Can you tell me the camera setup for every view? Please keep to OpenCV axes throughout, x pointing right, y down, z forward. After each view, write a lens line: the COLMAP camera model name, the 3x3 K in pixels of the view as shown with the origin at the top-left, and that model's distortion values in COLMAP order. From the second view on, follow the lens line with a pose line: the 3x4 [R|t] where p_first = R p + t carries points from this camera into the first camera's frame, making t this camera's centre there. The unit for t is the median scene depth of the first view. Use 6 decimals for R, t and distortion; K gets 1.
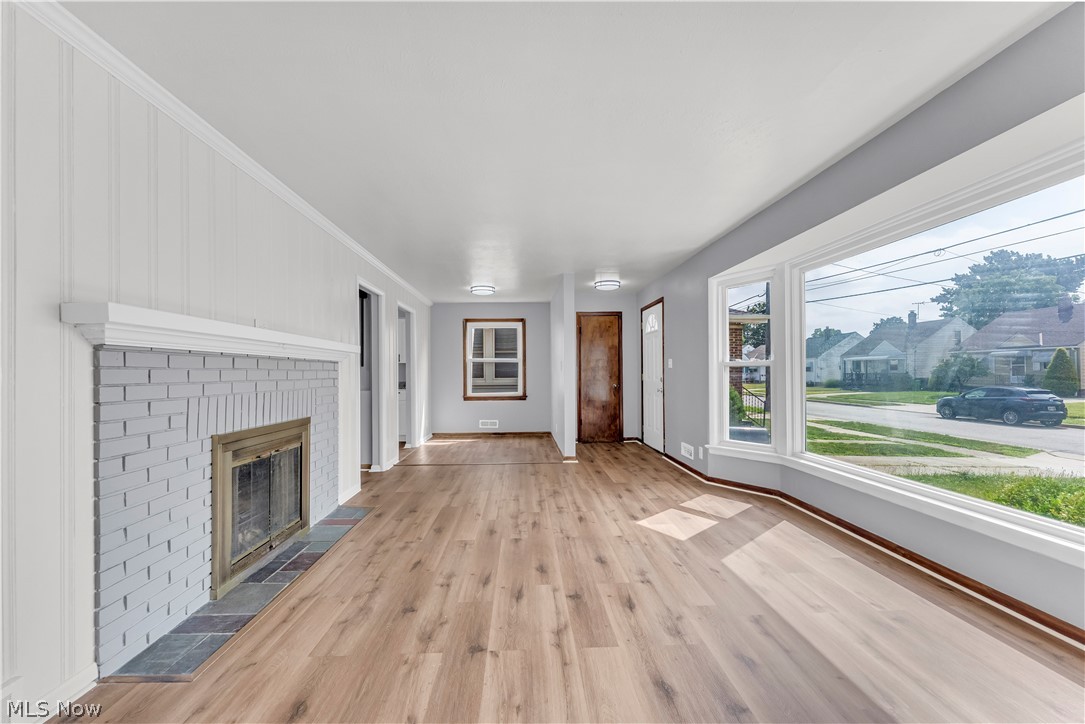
lens RADIAL K [[432.9, 0, 535.2], [0, 432.9, 365.0], [0, 0, 1]] dist [-0.003391, 0.000664]
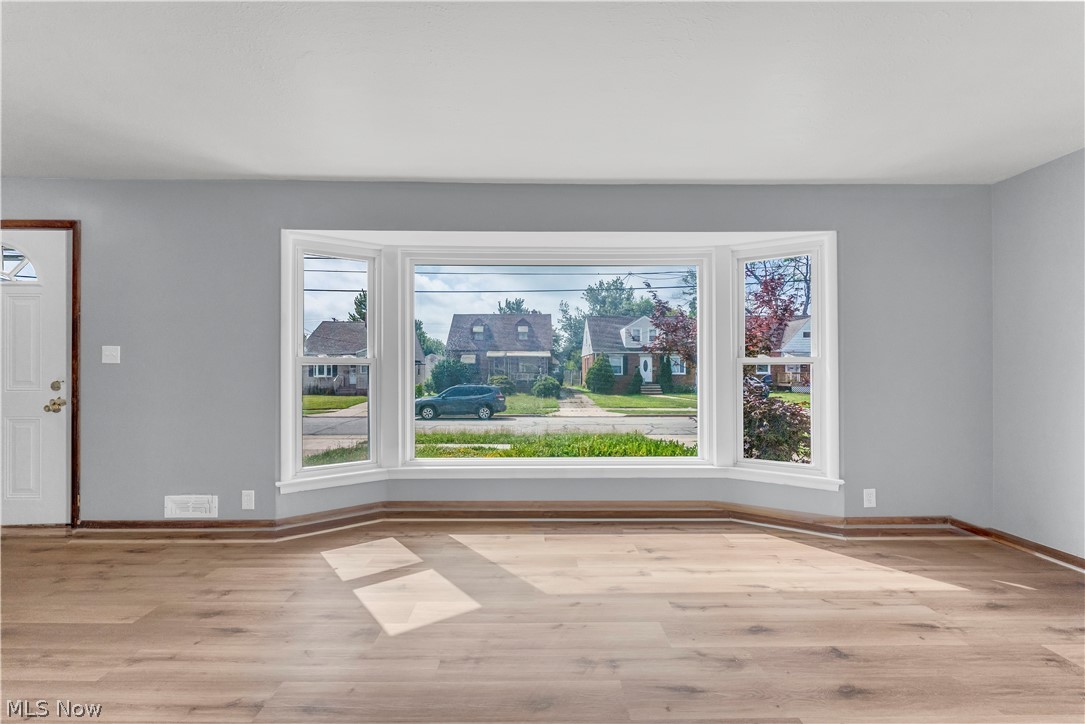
lens RADIAL K [[432.9, 0, 538.6], [0, 432.9, 368.6], [0, 0, 1]] dist [-0.003391, 0.000664]
pose [[0.023346, 0.016800, 0.999586, -0.324381], [-0.018781, 0.999690, -0.016363, 0.020523], [-0.999551, -0.018391, 0.023655, 0.775605]]
